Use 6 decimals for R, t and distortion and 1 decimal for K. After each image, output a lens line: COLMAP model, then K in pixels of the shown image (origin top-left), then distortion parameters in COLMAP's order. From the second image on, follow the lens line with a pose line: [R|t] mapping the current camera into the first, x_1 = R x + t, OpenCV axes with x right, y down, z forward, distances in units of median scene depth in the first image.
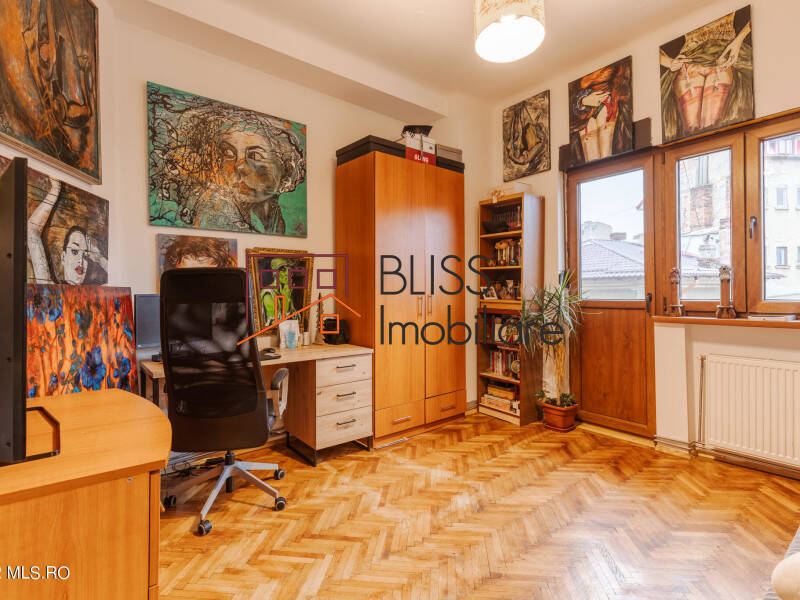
lens RADIAL K [[409.5, 0, 400.6], [0, 409.5, 295.1], [0, 0, 1]] dist [0.000636, -0.000096]
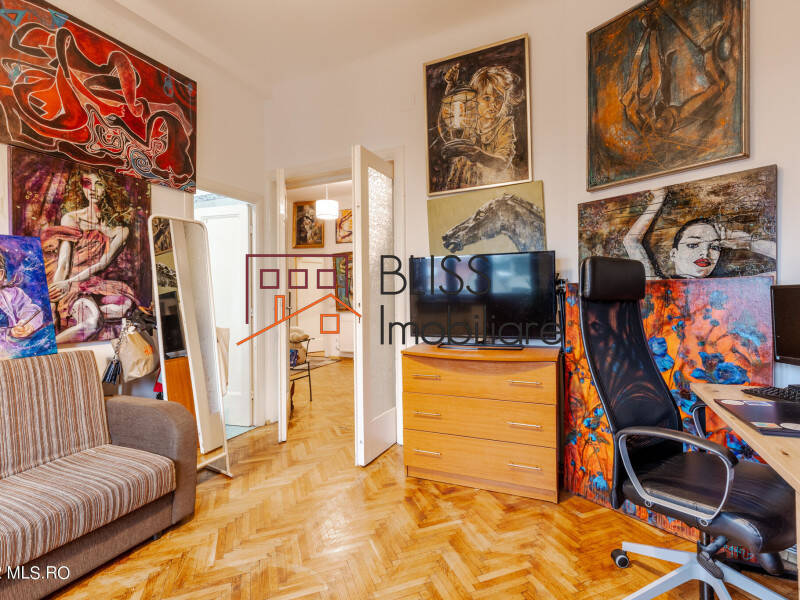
lens RADIAL K [[409.5, 0, 400.6], [0, 409.5, 295.1], [0, 0, 1]] dist [0.000636, -0.000096]
pose [[-0.885369, 0.021798, -0.464377, 0.344314], [0.023527, 0.999721, 0.002071, -0.001593], [0.464292, -0.009092, -0.885635, 1.661259]]
